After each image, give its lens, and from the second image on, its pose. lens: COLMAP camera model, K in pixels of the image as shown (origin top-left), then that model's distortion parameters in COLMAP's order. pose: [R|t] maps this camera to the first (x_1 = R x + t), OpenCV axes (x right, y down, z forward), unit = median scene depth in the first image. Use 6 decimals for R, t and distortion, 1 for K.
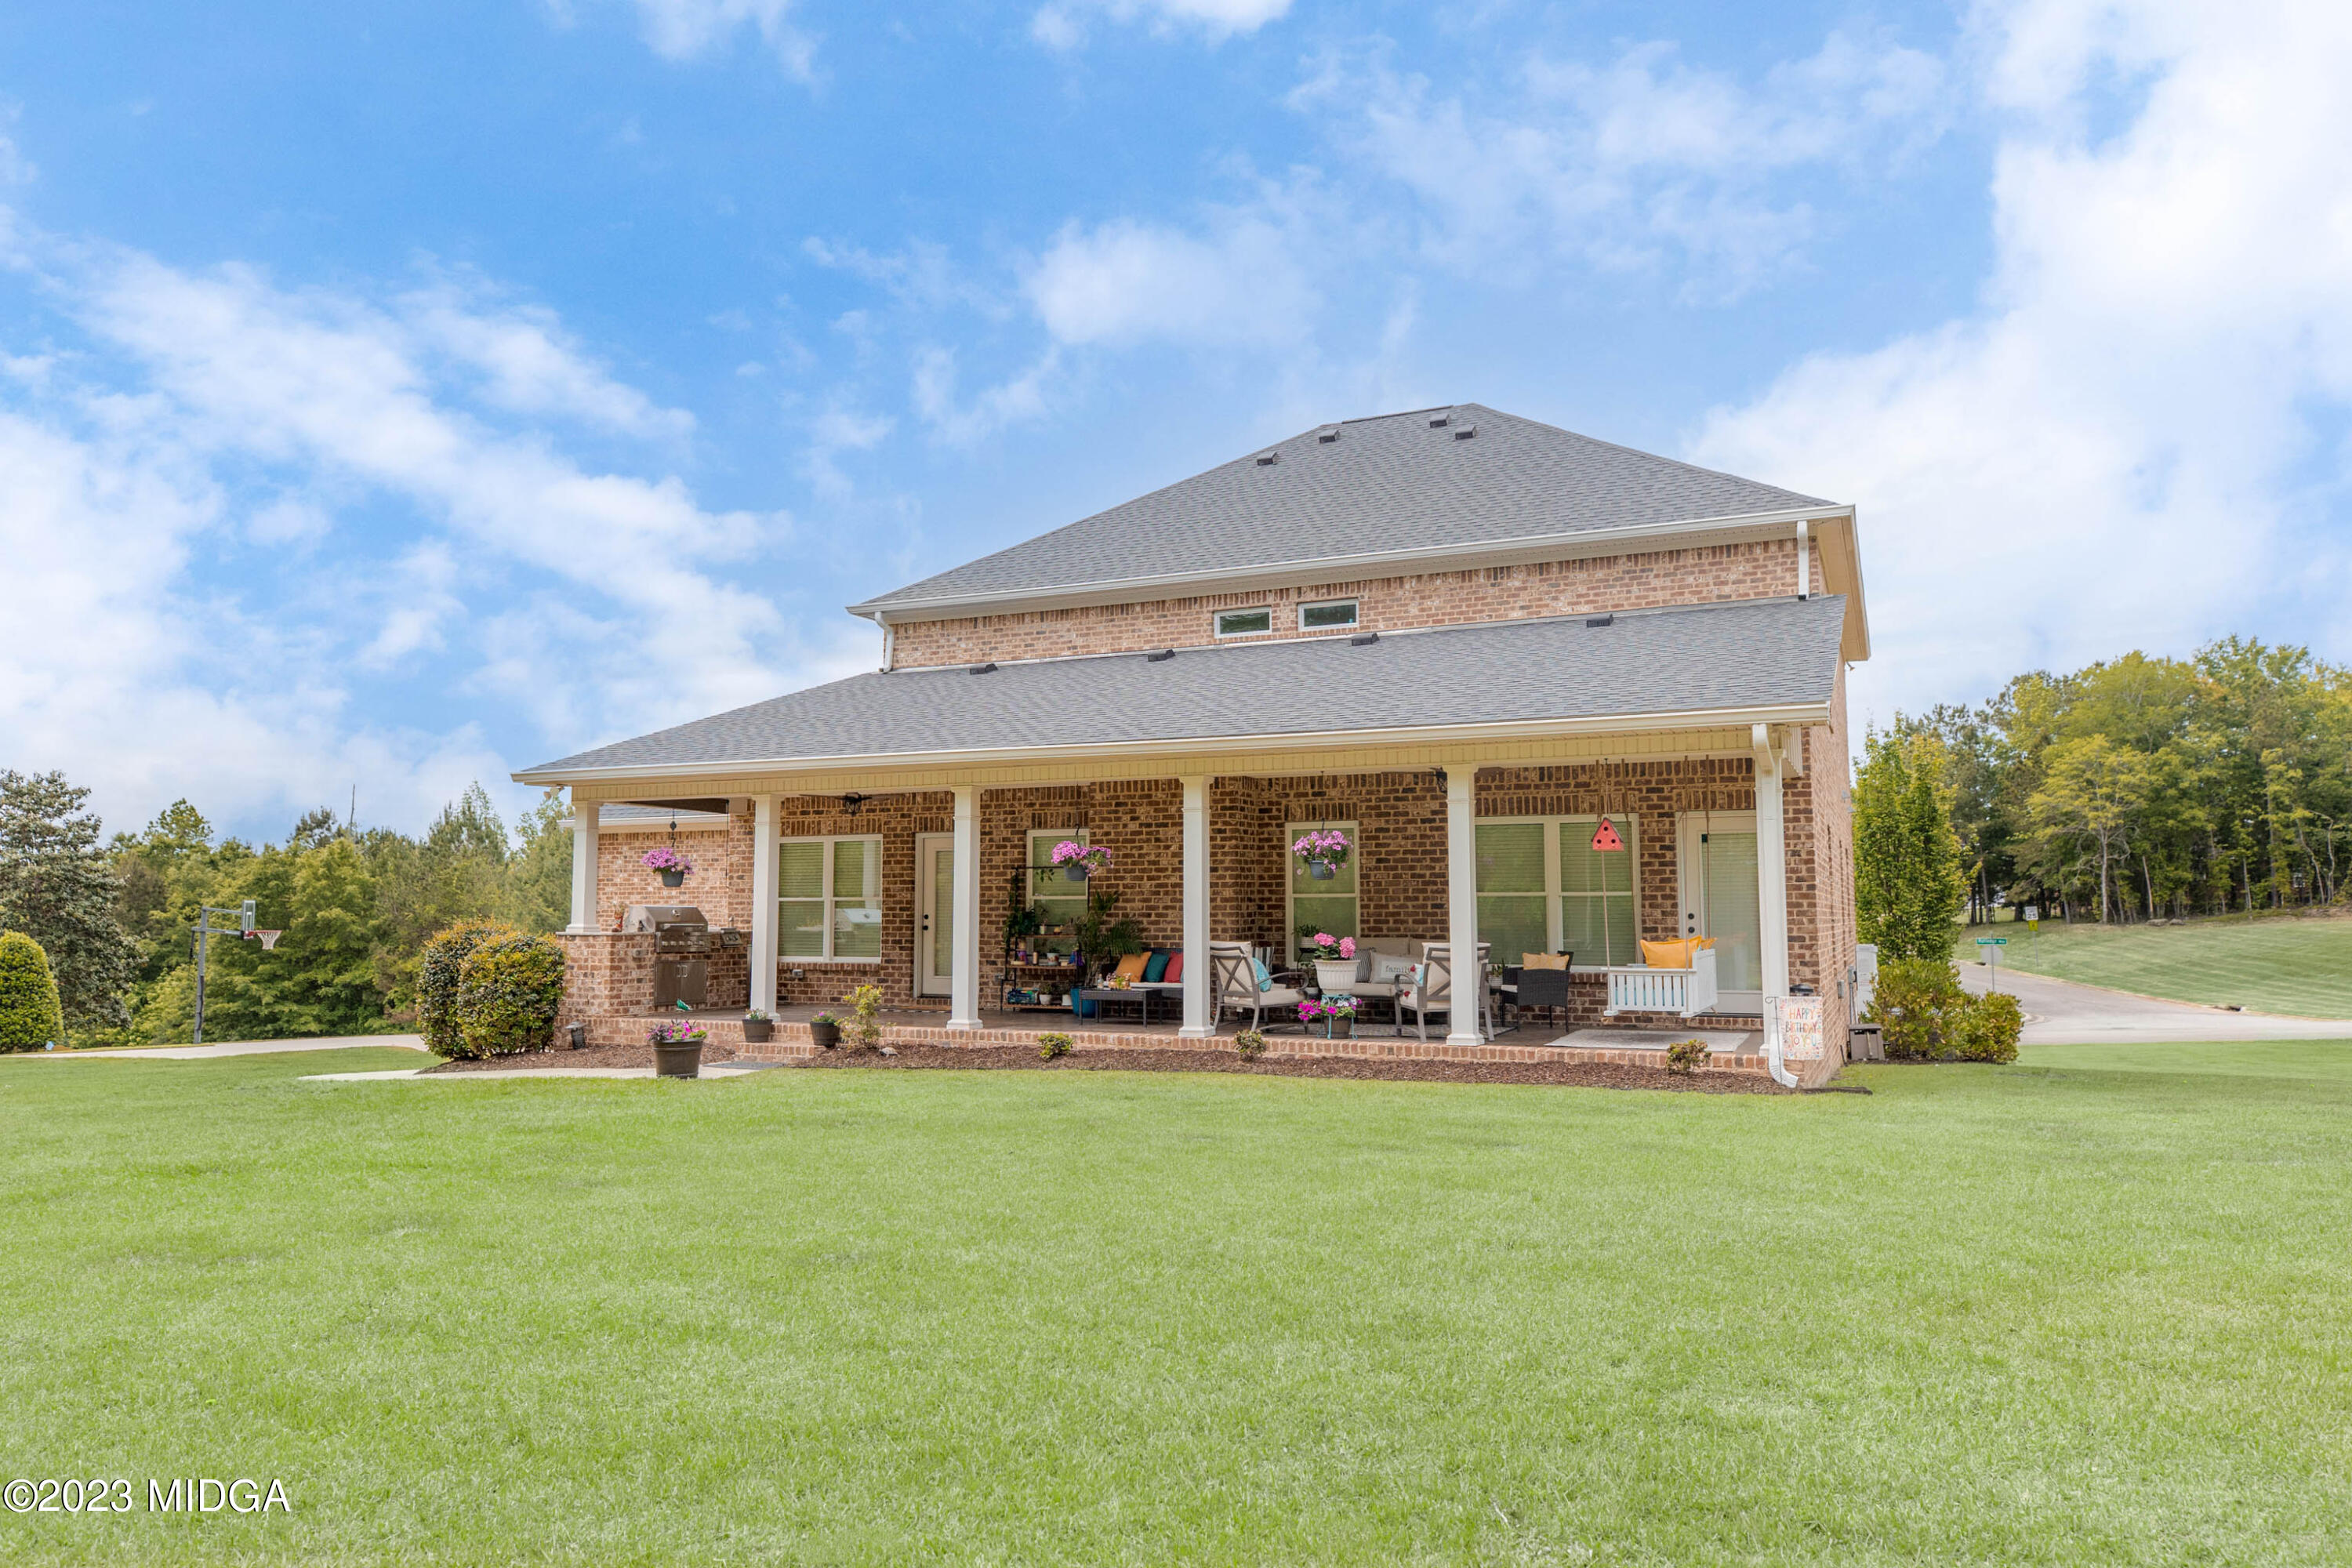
lens RADIAL K [[1602.4, 0, 1176.0], [0, 1602.4, 784.0], [0, 0, 1]] dist [-0.000697, -0.000278]
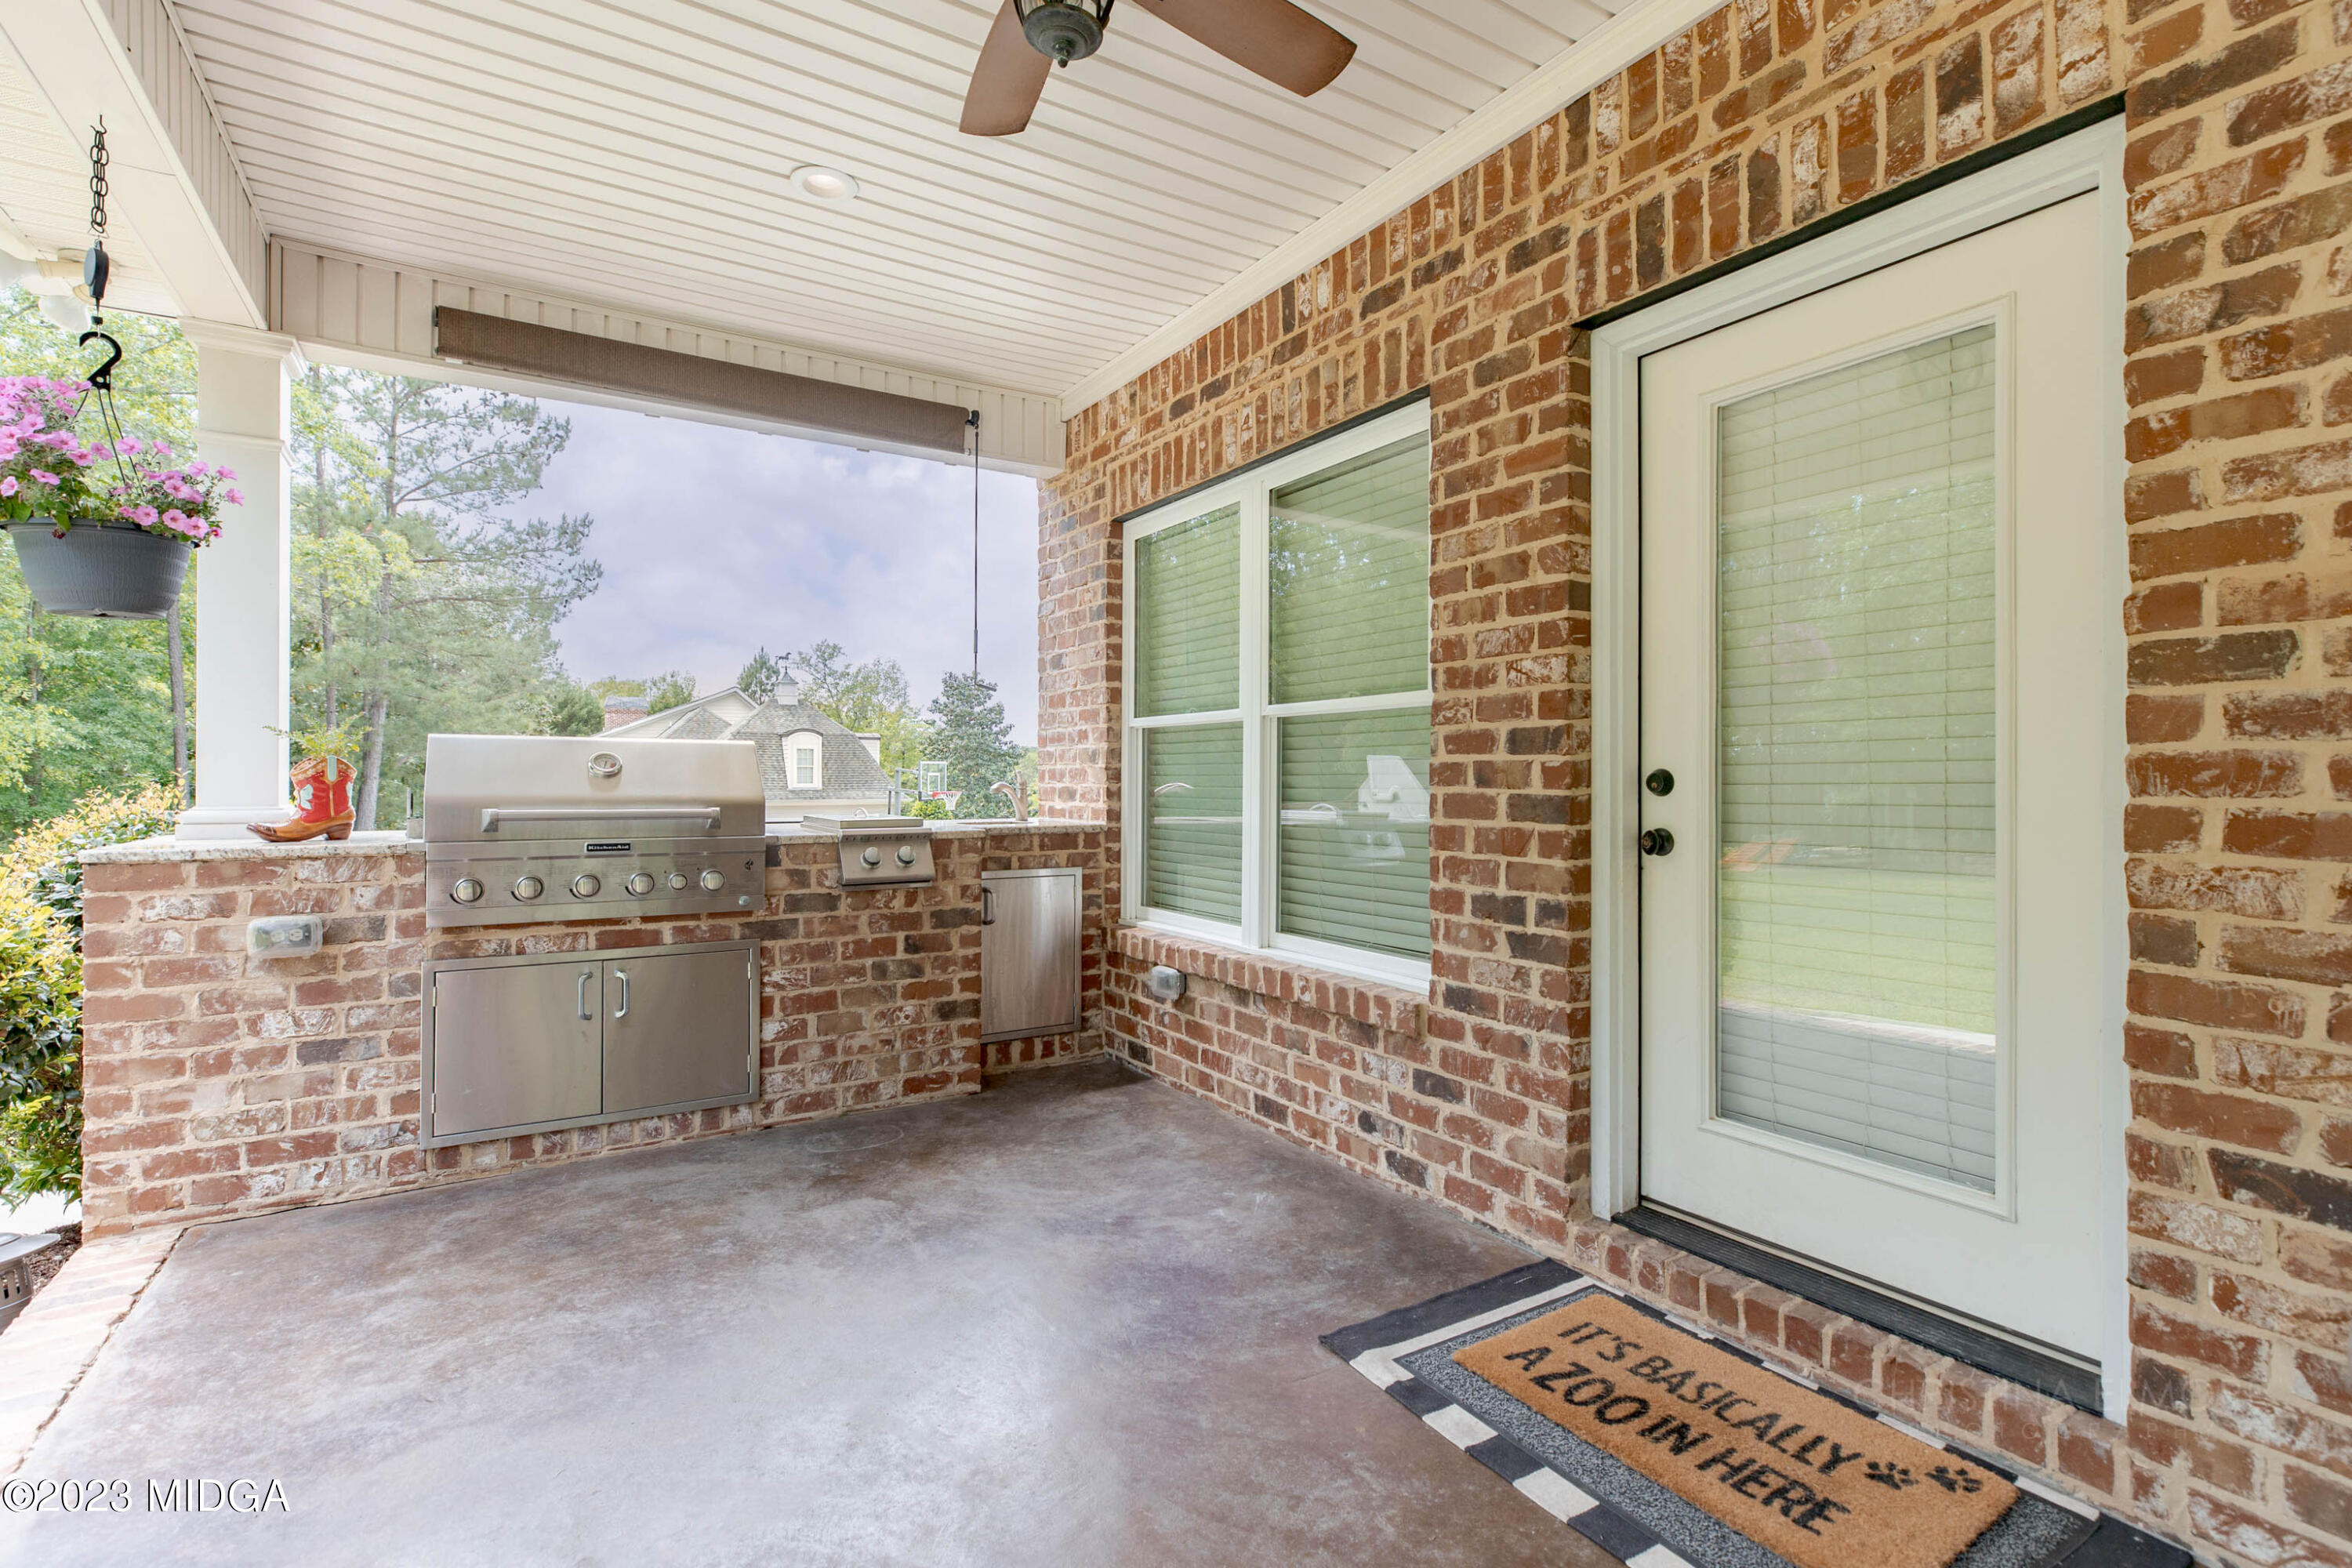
lens RADIAL K [[1081.9, 0, 1160.2], [0, 1081.9, 773.7], [0, 0, 1]] dist [0.001139, 0.000117]
pose [[0.827973, -0.000782, -0.560767, -0.133730], [0.044689, 0.996910, 0.064594, 0.071390], [0.558984, -0.078543, 0.825450, 0.864855]]
